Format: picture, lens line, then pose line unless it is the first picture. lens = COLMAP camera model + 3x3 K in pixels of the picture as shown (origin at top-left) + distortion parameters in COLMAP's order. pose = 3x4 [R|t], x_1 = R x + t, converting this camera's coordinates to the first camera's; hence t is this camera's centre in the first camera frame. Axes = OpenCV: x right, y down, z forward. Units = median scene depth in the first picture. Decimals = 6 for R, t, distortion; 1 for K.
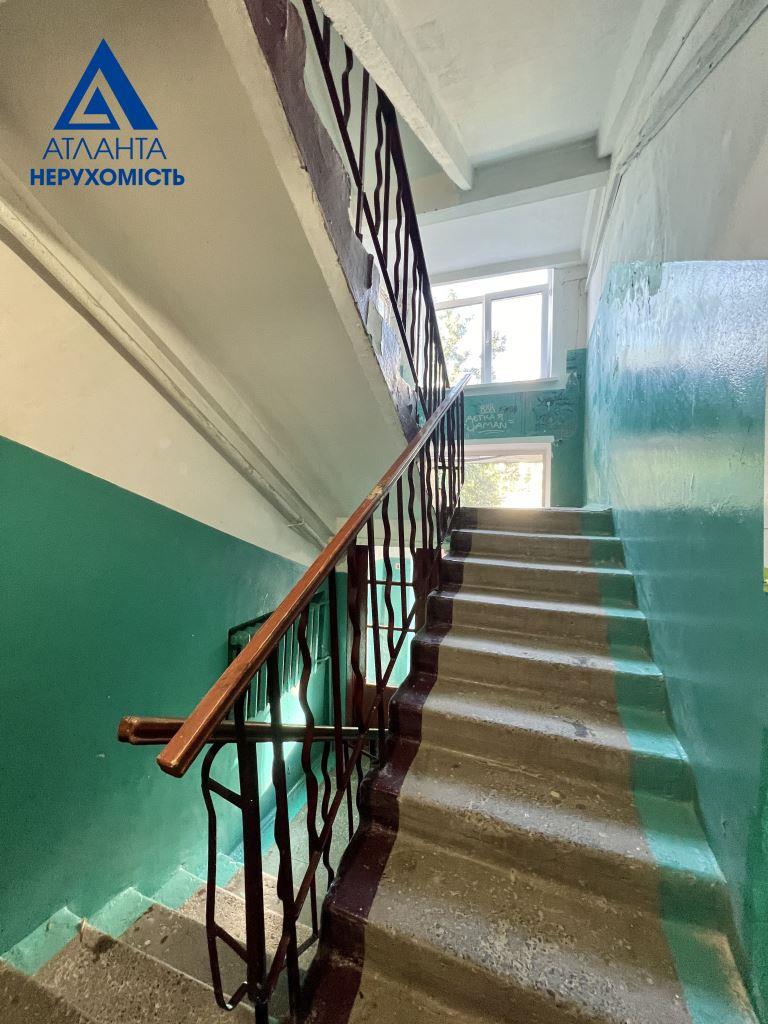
lens RADIAL K [[408.2, 0, 384.7], [0, 408.2, 508.7], [0, 0, 1]] dist [-0.002264, -0.000779]
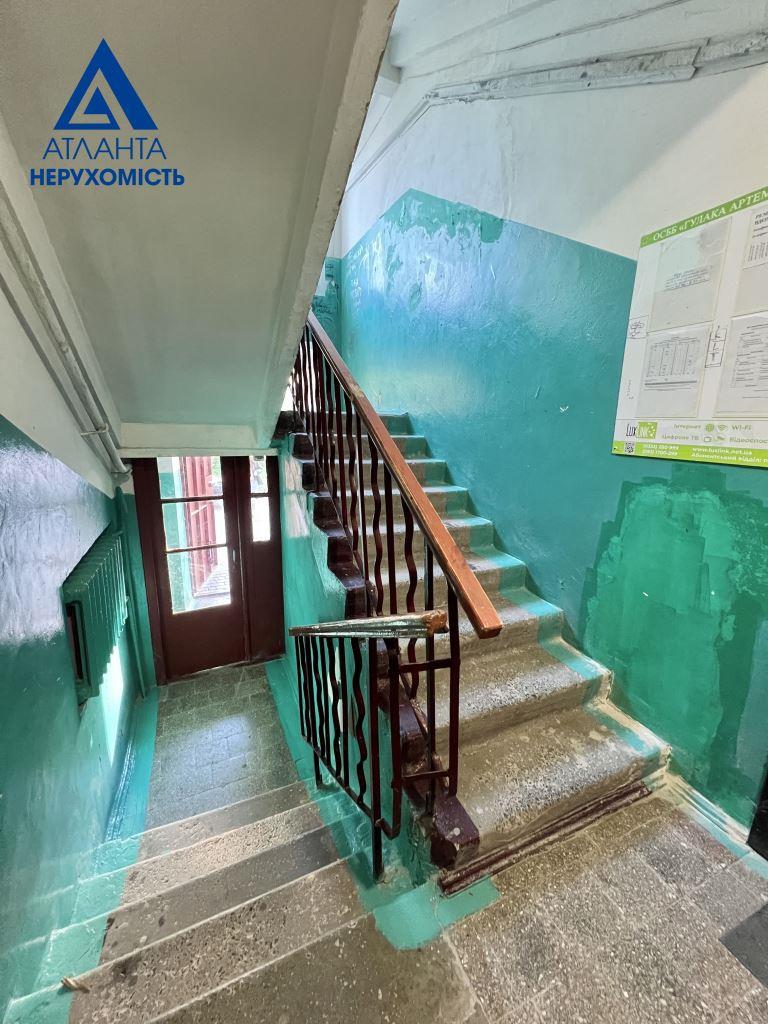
lens RADIAL K [[408.2, 0, 383.8], [0, 408.2, 512.9], [0, 0, 1]] dist [-0.002264, -0.000779]
pose [[0.716853, -0.155758, 0.679604, -0.755257], [-0.001209, 0.974449, 0.224608, 0.032300], [-0.697224, -0.161832, 0.698348, 0.245622]]
